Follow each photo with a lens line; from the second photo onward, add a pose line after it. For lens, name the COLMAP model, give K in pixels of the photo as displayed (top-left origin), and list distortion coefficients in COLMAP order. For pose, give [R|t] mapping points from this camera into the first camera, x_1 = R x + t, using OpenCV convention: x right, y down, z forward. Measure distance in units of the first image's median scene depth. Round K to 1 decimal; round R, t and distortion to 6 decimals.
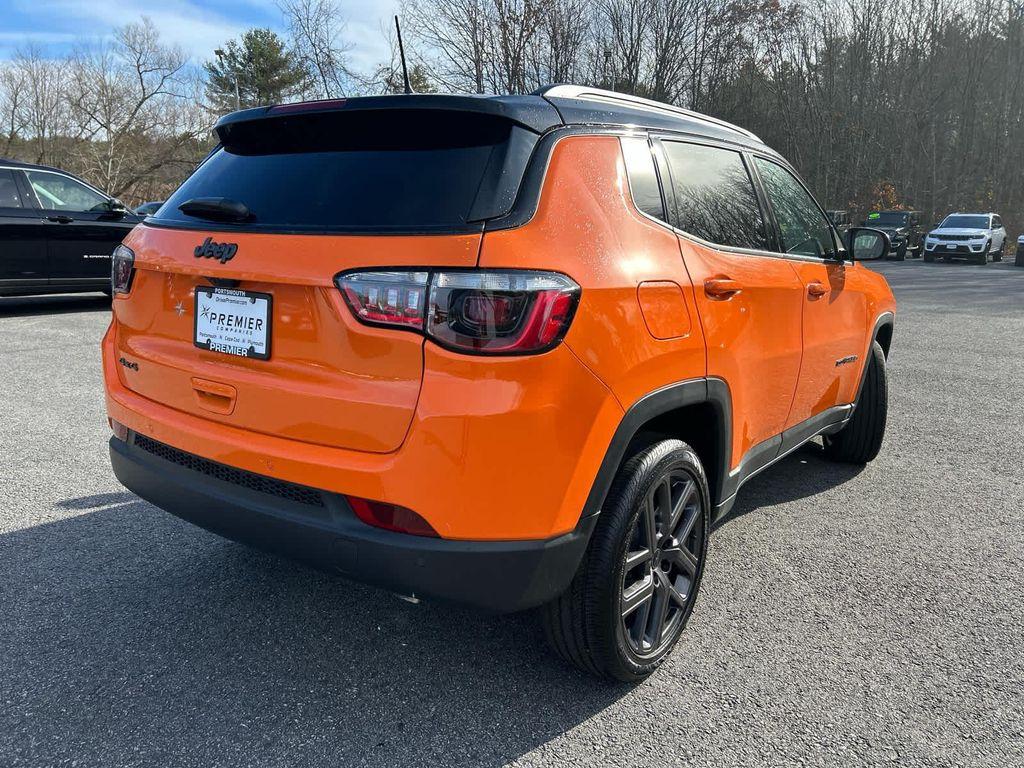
lens RADIAL K [[778.2, 0, 516.5], [0, 778.2, 381.8], [0, 0, 1]] dist [0.058265, -0.067168]
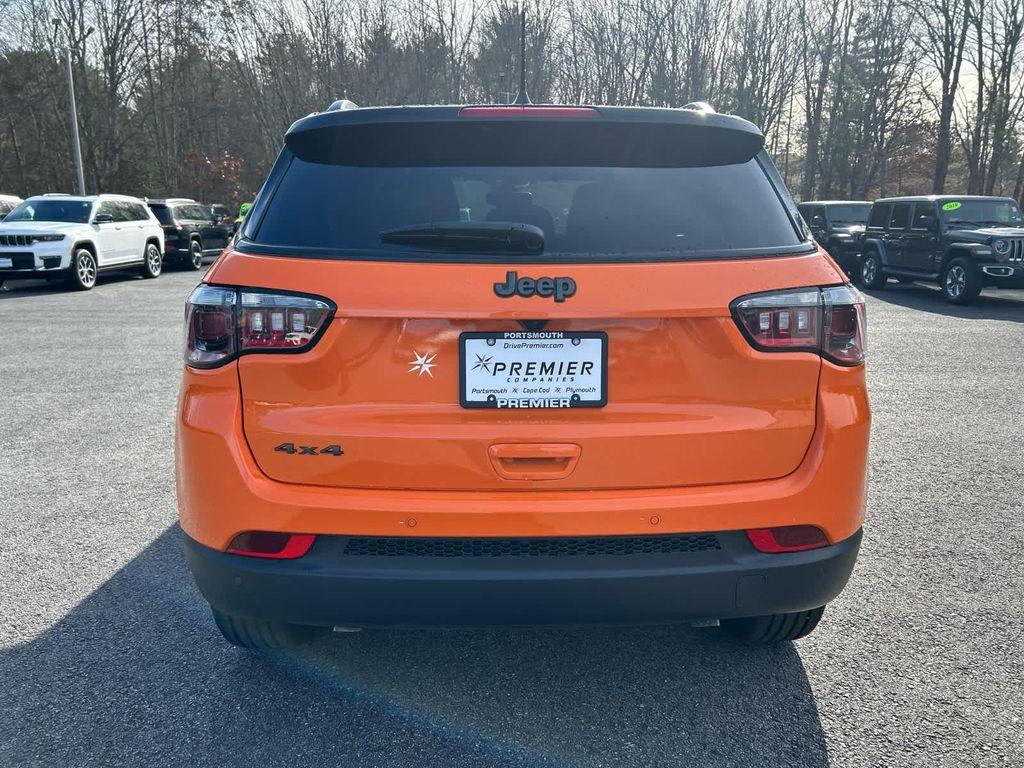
lens RADIAL K [[772.7, 0, 512.0], [0, 772.7, 384.0], [0, 0, 1]] dist [0.091881, -0.106739]
pose [[0.787882, -0.147705, 0.597851, -0.867026], [0.138988, 0.988412, 0.061030, -0.113910], [-0.599937, 0.035009, 0.799281, 0.345315]]
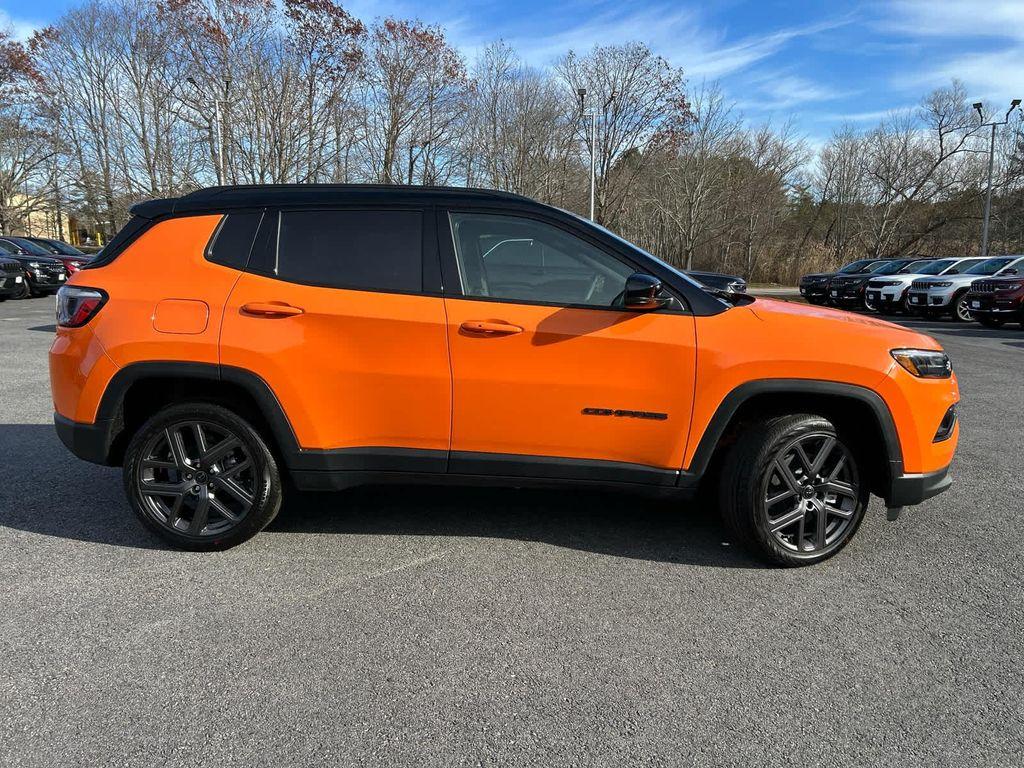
lens RADIAL K [[779.6, 0, 522.1], [0, 779.6, 364.6], [0, 0, 1]] dist [0.063975, -0.070195]
pose [[0.561111, 0.091651, -0.822651, 1.661023], [-0.168460, 0.985695, -0.005086, -0.088241], [0.810417, 0.141437, 0.568524, 0.544320]]
